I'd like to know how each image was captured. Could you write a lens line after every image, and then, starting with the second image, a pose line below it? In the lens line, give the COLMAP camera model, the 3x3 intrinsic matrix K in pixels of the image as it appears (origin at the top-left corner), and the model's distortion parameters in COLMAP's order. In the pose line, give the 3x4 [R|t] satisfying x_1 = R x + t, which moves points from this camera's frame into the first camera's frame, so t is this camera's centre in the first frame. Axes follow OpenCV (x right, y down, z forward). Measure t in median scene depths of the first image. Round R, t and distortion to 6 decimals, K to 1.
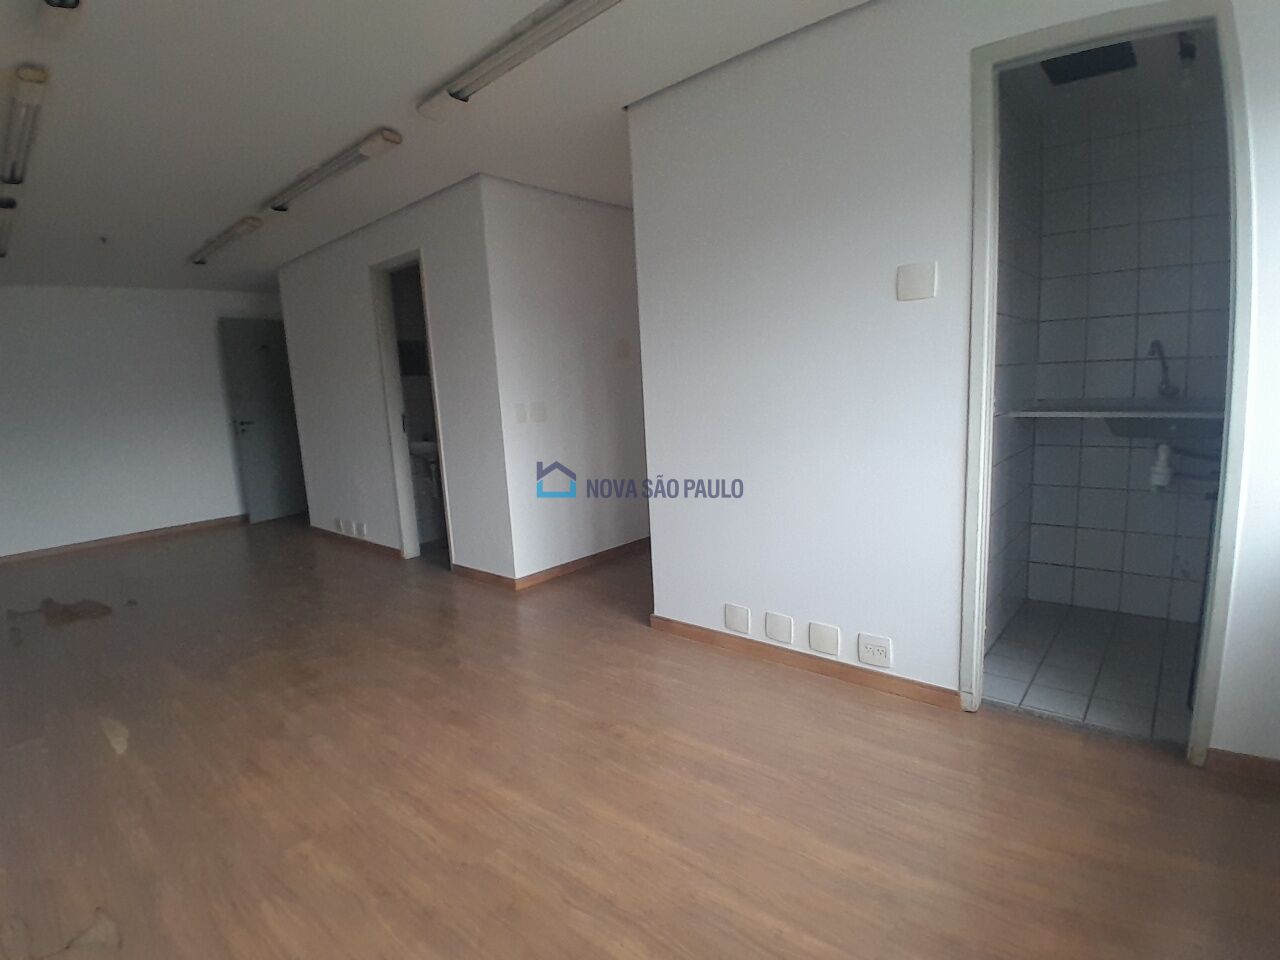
lens RADIAL K [[632.7, 0, 638.9], [0, 632.7, 490.7], [0, 0, 1]] dist [0.013449, -0.055855]
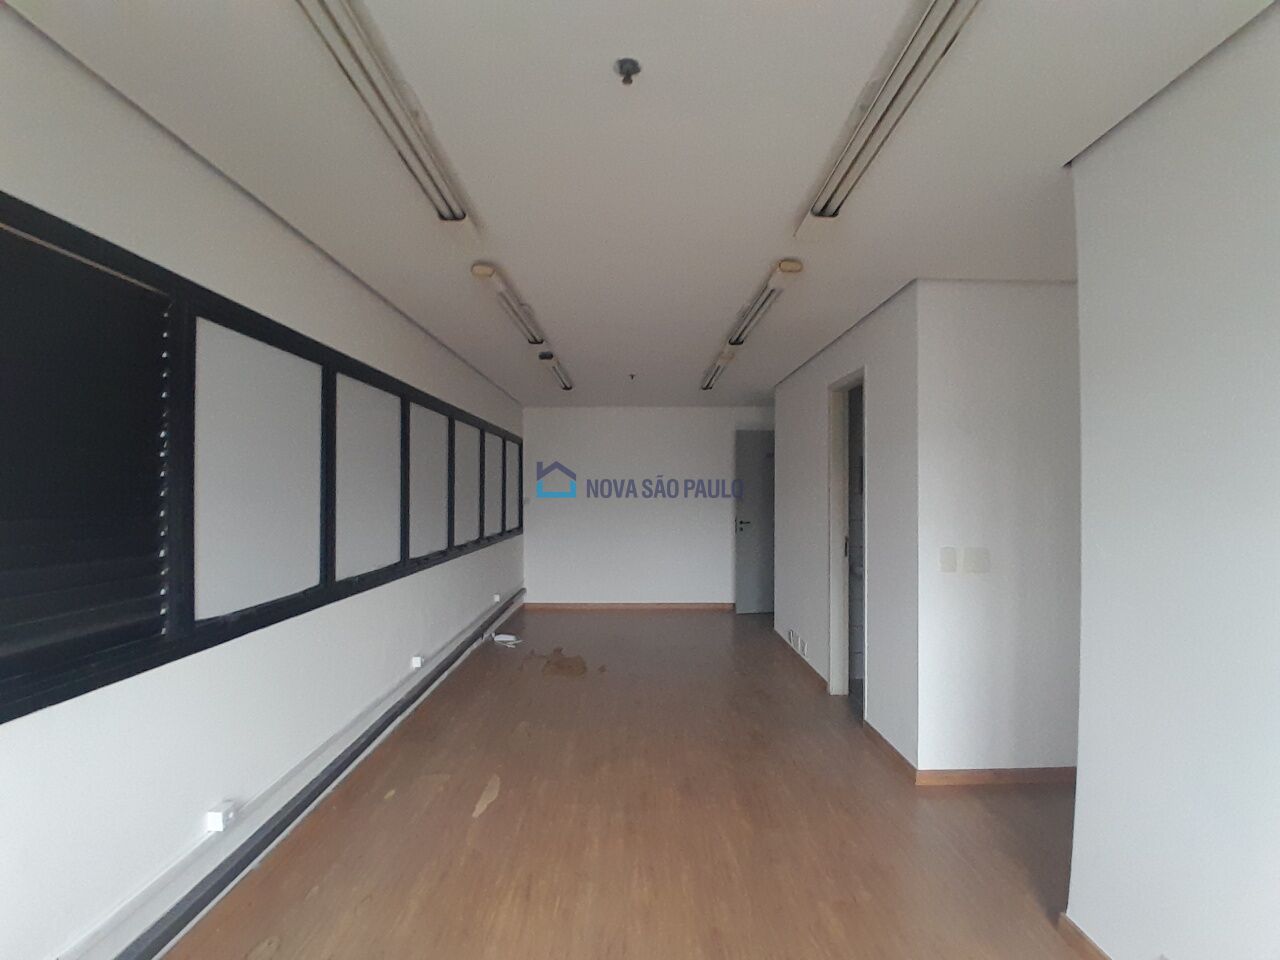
lens RADIAL K [[632.7, 0, 638.9], [0, 632.7, 490.7], [0, 0, 1]] dist [0.013449, -0.055855]
pose [[0.657451, 0.053925, -0.751565, 0.144294], [-0.156060, 0.985553, -0.065804, -0.094154], [0.737159, 0.160552, 0.656368, 0.184895]]
